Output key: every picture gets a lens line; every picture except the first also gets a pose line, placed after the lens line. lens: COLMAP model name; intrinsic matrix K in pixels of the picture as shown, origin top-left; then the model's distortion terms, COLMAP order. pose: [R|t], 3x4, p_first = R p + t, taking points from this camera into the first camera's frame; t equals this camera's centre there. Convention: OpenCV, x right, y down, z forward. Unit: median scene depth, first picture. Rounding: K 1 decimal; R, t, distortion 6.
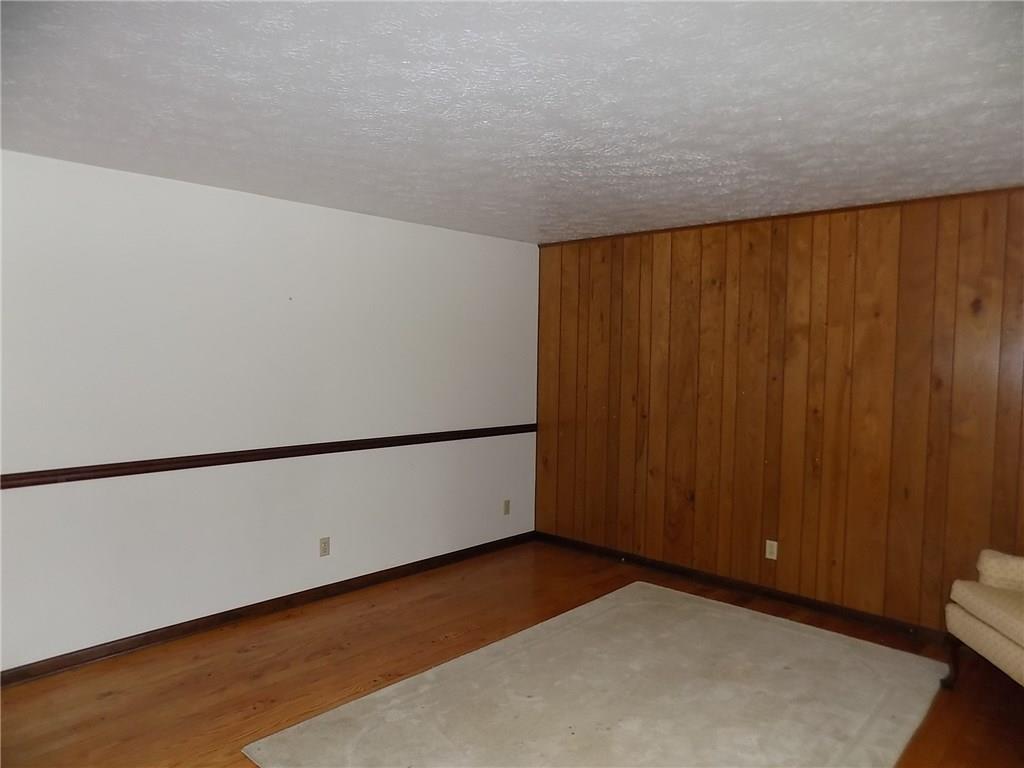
lens RADIAL K [[685.1, 0, 512.0], [0, 685.1, 384.0], [0, 0, 1]] dist [-0.097228, 0.085262]
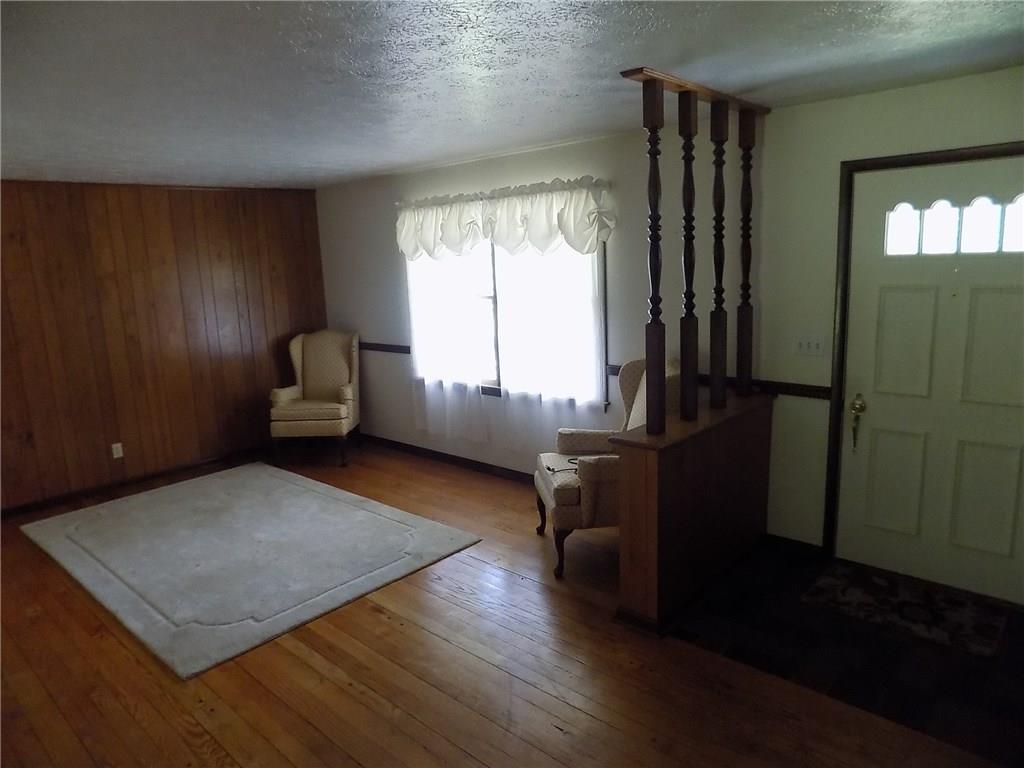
lens RADIAL K [[685.1, 0, 512.0], [0, 685.1, 384.0], [0, 0, 1]] dist [-0.097228, 0.085262]
pose [[-0.005977, -0.214161, 0.976780, -0.891464], [0.086170, 0.973054, 0.213871, -0.089712], [-0.996262, 0.085448, 0.012638, 0.240677]]
